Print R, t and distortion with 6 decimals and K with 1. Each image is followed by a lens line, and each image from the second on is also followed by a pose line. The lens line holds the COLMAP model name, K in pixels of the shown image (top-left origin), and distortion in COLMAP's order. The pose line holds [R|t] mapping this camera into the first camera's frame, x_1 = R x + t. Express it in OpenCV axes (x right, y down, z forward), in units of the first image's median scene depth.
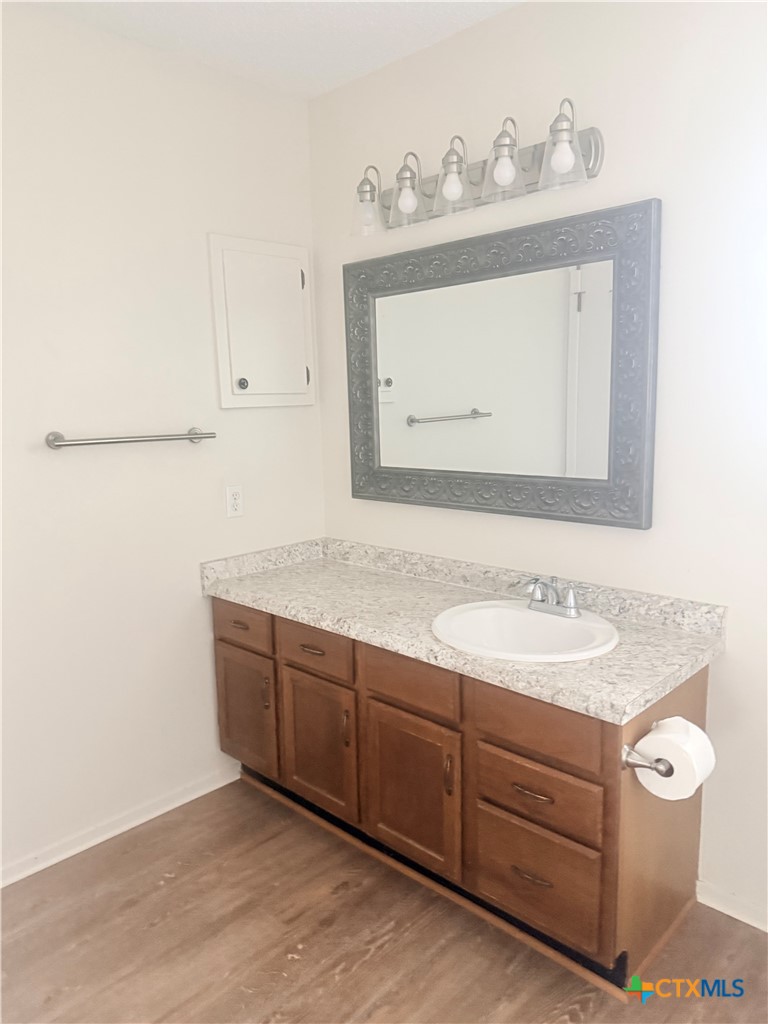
lens RADIAL K [[731.5, 0, 378.9], [0, 731.5, 515.9], [0, 0, 1]] dist [0.158804, -0.227825]
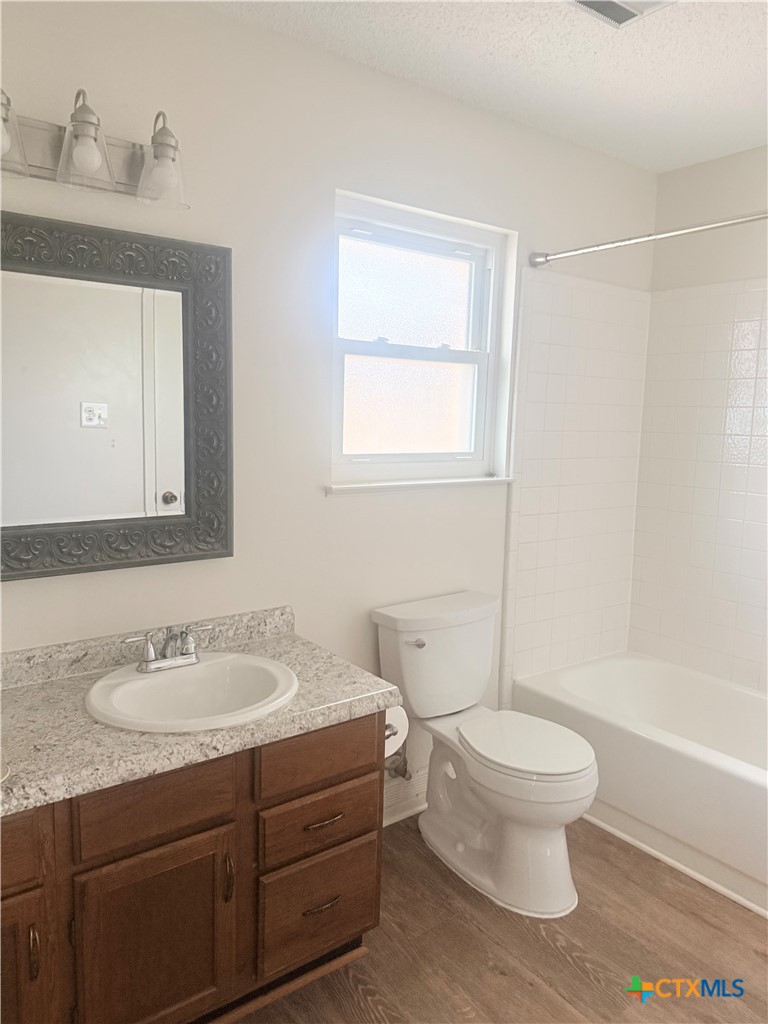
lens RADIAL K [[731.5, 0, 378.9], [0, 731.5, 515.9], [0, 0, 1]] dist [0.158804, -0.227825]
pose [[0.164764, -0.113805, 0.979745, -0.633707], [0.135004, 0.986575, 0.091895, -0.107076], [-0.977050, 0.117128, 0.177916, 0.602393]]
